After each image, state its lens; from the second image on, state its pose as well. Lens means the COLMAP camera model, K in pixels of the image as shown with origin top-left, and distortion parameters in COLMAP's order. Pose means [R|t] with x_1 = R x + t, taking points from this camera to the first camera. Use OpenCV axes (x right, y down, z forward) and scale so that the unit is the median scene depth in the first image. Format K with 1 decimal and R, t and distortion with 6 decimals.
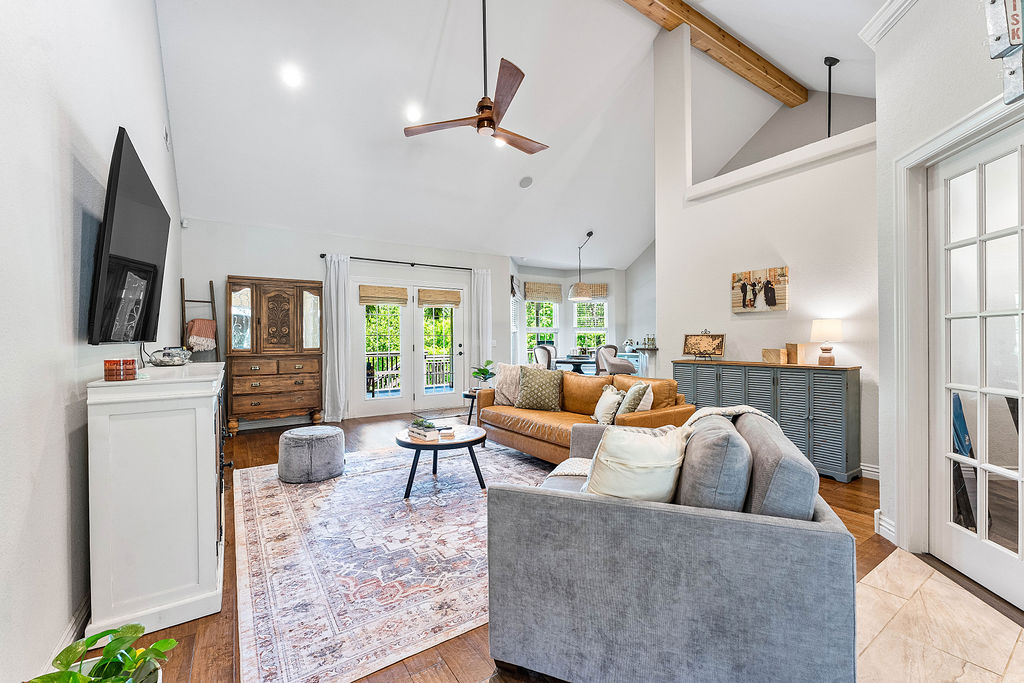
lens RADIAL K [[418.0, 0, 504.6], [0, 418.0, 344.5], [0, 0, 1]] dist [-0.000600, -0.000015]
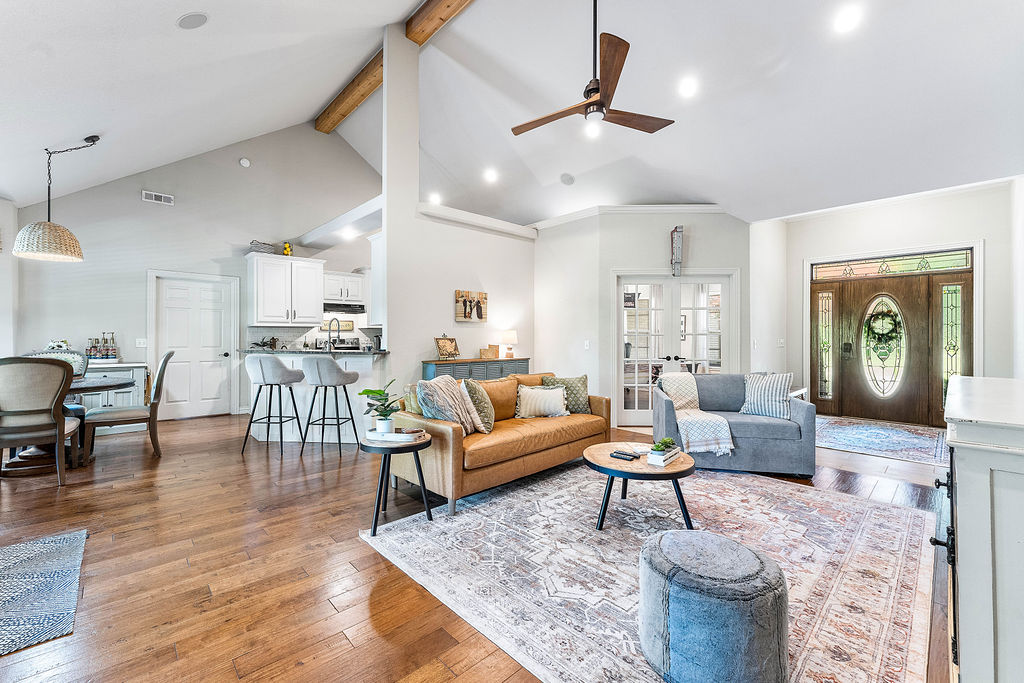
lens RADIAL K [[418.0, 0, 505.4], [0, 418.0, 334.9], [0, 0, 1]] dist [-0.000600, -0.000015]
pose [[-0.172624, 0.012973, 0.984902, -0.836633], [0.005946, 0.999909, -0.012129, -0.021110], [-0.984970, 0.003762, -0.172685, 1.250256]]
